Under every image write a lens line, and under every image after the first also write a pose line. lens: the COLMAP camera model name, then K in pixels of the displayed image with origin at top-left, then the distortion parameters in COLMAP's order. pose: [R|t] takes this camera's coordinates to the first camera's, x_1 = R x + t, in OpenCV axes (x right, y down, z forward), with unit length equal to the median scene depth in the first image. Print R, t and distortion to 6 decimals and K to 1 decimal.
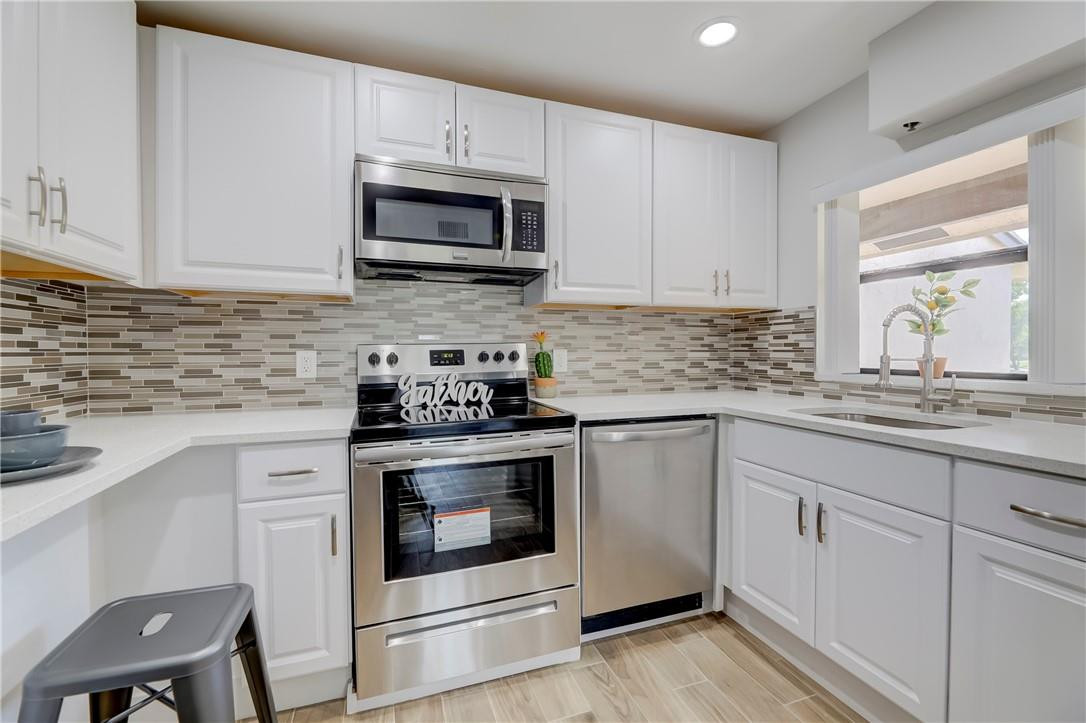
lens RADIAL K [[444.1, 0, 538.3], [0, 444.1, 354.0], [0, 0, 1]] dist [-0.046020, 0.005937]
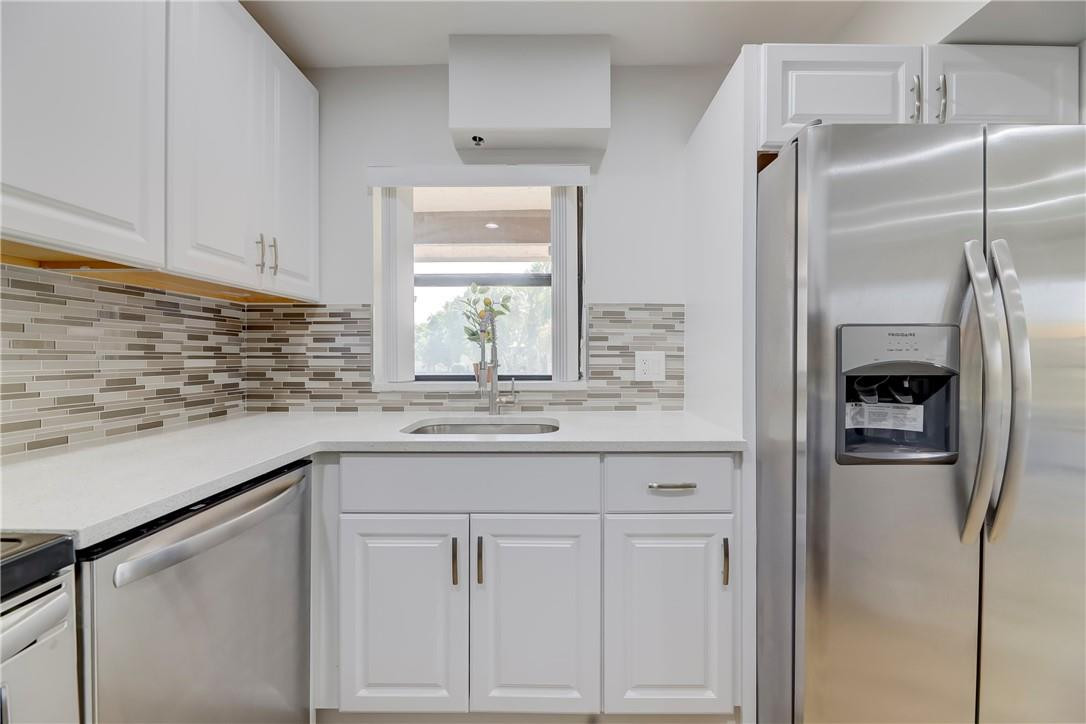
lens RADIAL K [[454.2, 0, 544.2], [0, 454.2, 359.2], [0, 0, 1]] dist [-0.011682, -0.000194]
pose [[0.334495, -0.004204, 0.942388, -0.087558], [0.007812, 0.999968, 0.001688, -0.001605], [-0.942365, 0.006797, 0.334517, 0.372234]]
